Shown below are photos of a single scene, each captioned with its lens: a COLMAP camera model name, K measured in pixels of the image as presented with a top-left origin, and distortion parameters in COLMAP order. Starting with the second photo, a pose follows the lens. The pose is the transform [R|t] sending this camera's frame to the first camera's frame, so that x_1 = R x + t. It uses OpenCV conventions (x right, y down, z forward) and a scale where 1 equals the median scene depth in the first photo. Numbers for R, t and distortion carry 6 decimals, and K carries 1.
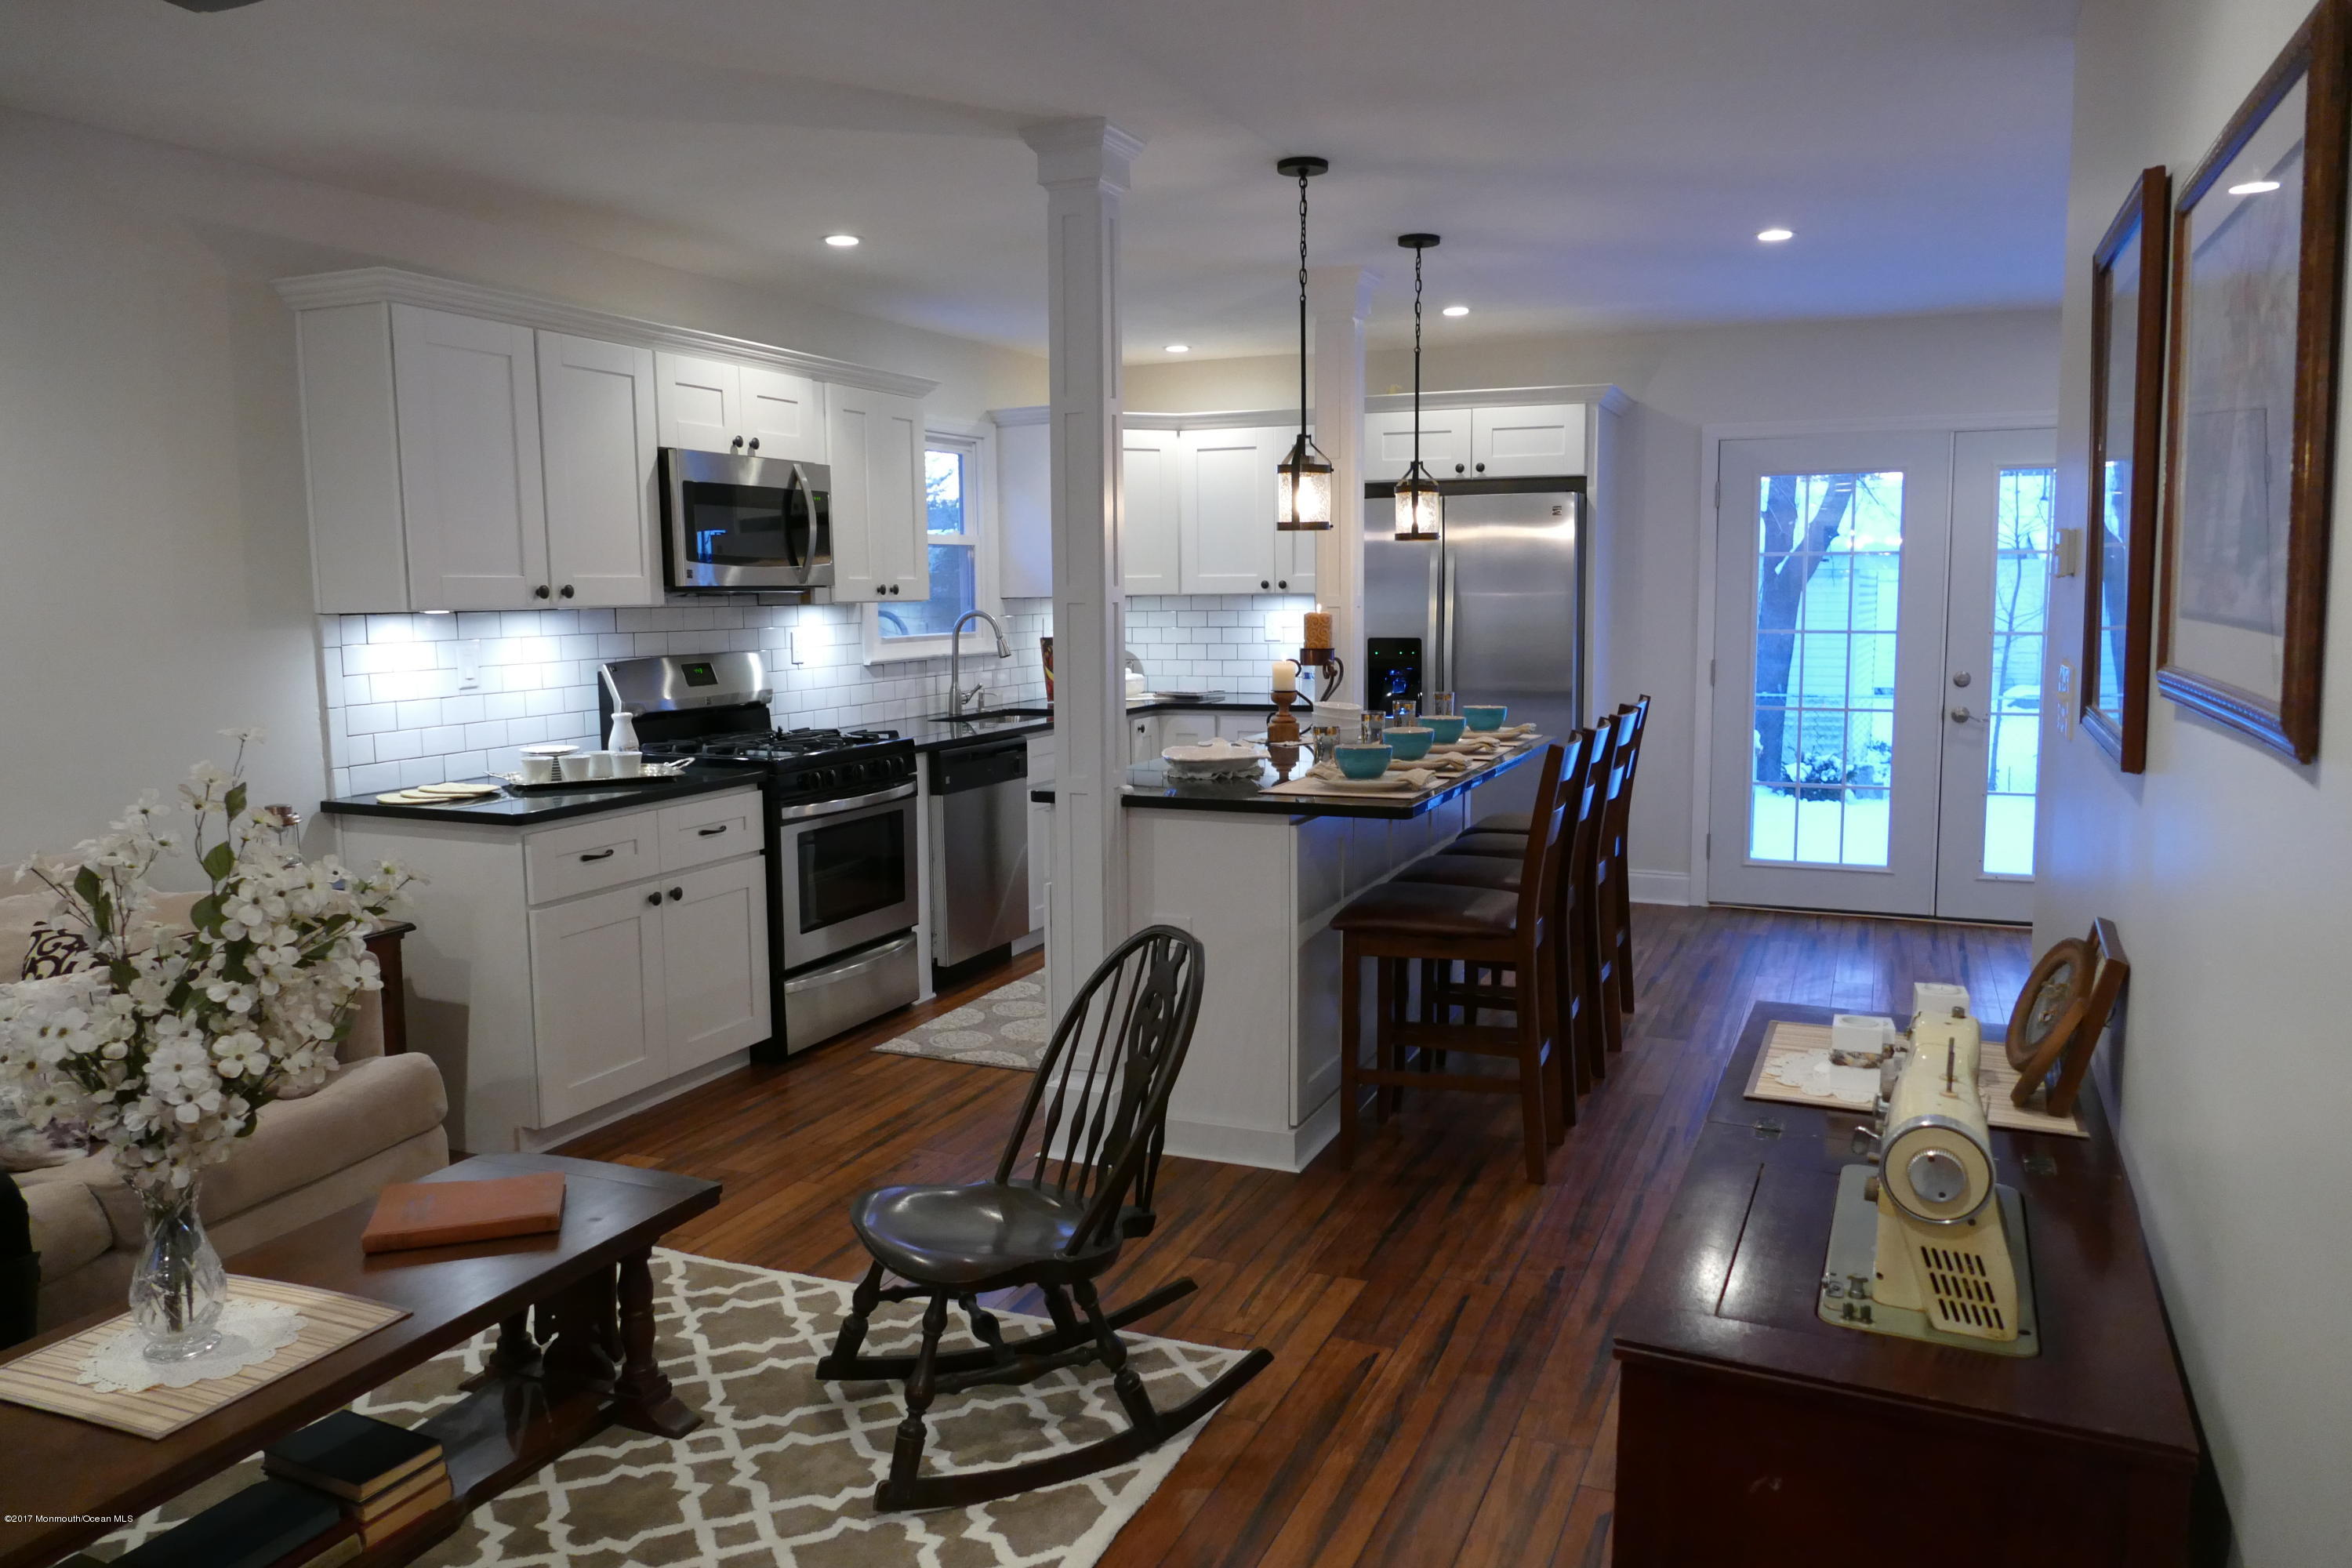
lens RADIAL K [[1675.4, 0, 1171.1], [0, 1675.4, 769.9], [0, 0, 1]] dist [-0.014478, 0.002222]
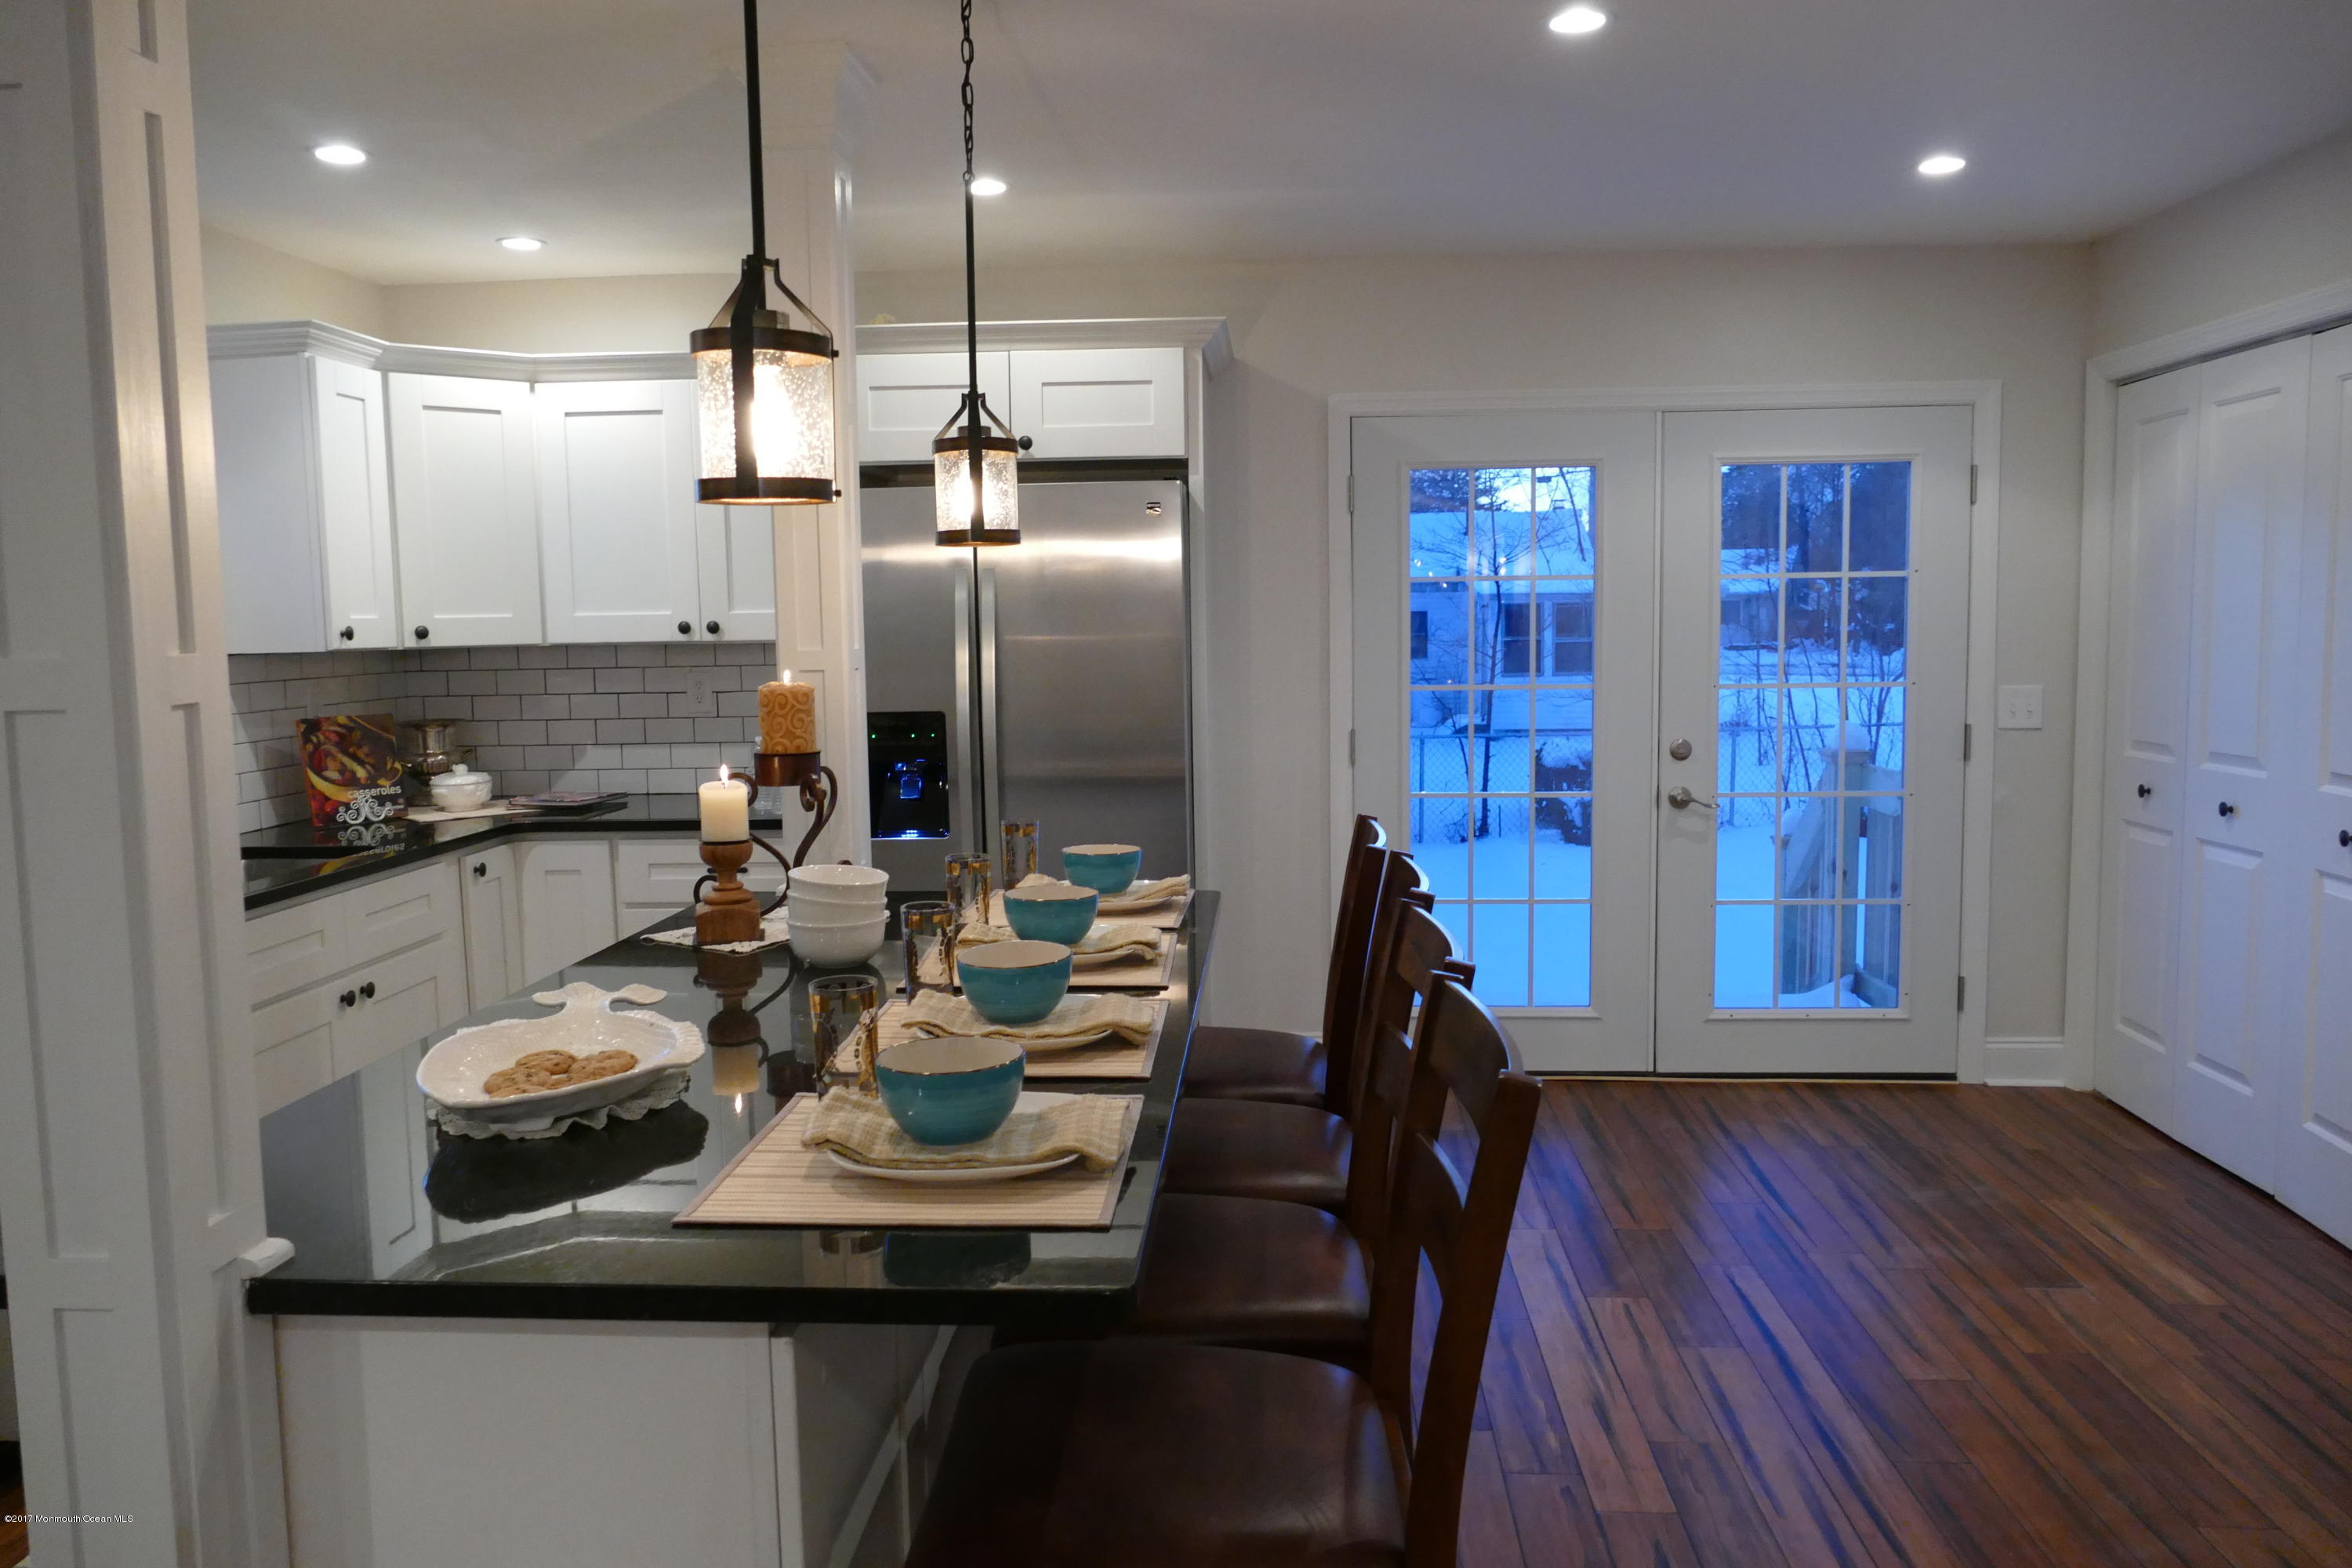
lens RADIAL K [[1675.4, 0, 1178.8], [0, 1675.4, 771.5], [0, 0, 1]] dist [-0.014478, 0.002222]
pose [[0.943619, -0.036047, 0.329064, 0.031608], [0.042509, 0.999018, -0.012463, -0.058061], [-0.328292, 0.025748, 0.944225, 0.490715]]
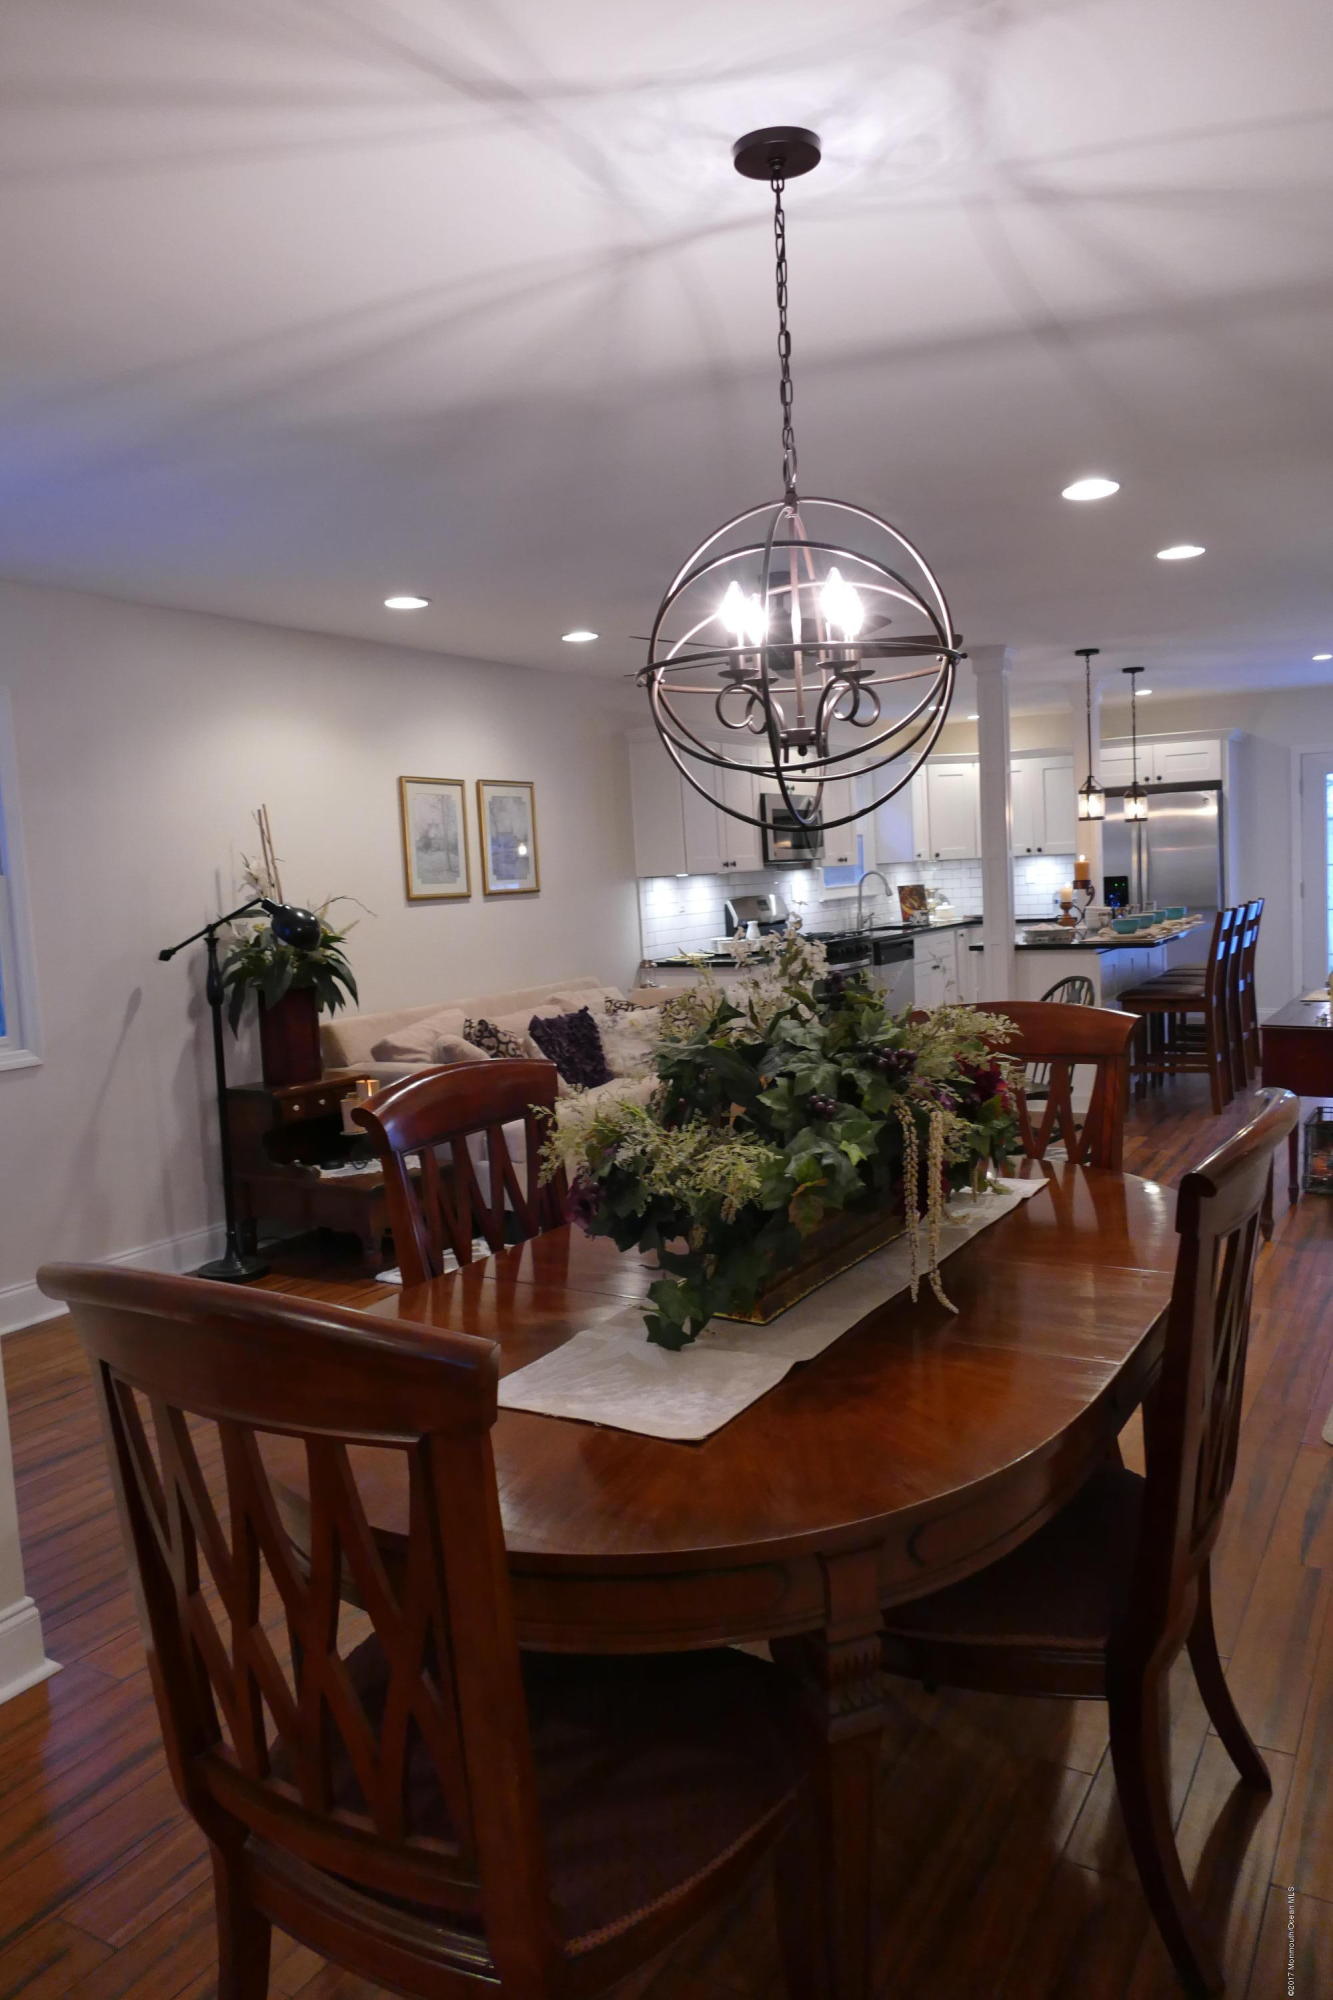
lens RADIAL K [[1424.7, 0, 669.2], [0, 1424.7, 991.2], [0, 0, 1]] dist [-0.014478, 0.002222]
pose [[0.992389, -0.029510, -0.119554, -0.199381], [0.027026, 0.999385, -0.022348, 0.081118], [0.120140, 0.018947, 0.992576, -0.698382]]
